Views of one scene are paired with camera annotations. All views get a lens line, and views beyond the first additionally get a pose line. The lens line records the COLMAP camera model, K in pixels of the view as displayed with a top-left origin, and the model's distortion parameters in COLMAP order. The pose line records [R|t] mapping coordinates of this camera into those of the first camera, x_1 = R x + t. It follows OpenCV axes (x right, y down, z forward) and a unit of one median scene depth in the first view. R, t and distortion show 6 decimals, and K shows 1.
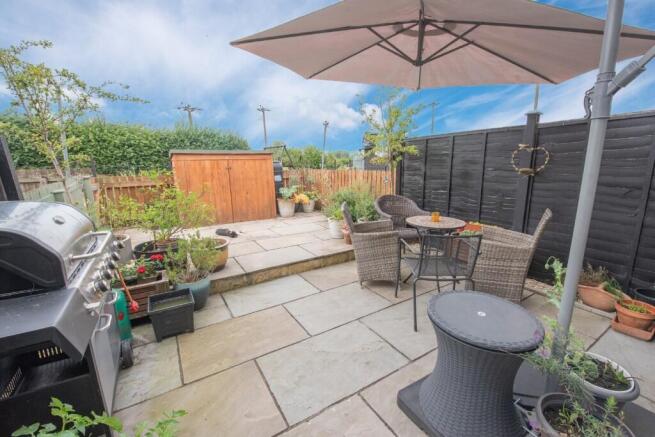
lens RADIAL K [[273.6, 0, 326.3], [0, 273.6, 220.6], [0, 0, 1]] dist [-0.015034, -0.000532]
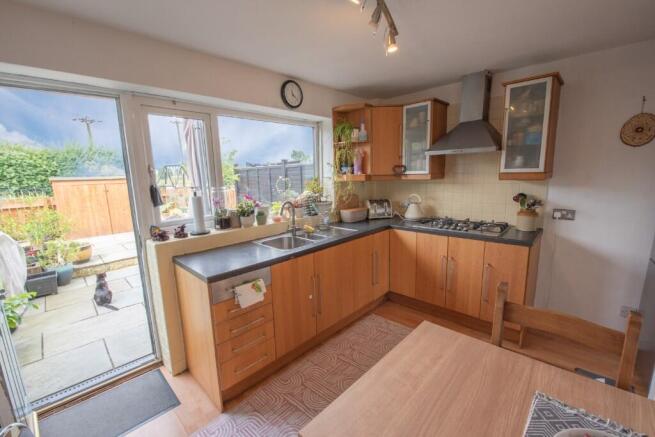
lens RADIAL K [[273.6, 0, 326.3], [0, 273.6, 220.6], [0, 0, 1]] dist [-0.015034, -0.000532]
pose [[0.970151, -0.051054, 0.237066, 0.296392], [0.059942, 0.997738, -0.030431, 0.040246], [-0.234976, 0.043733, 0.971017, -0.405357]]
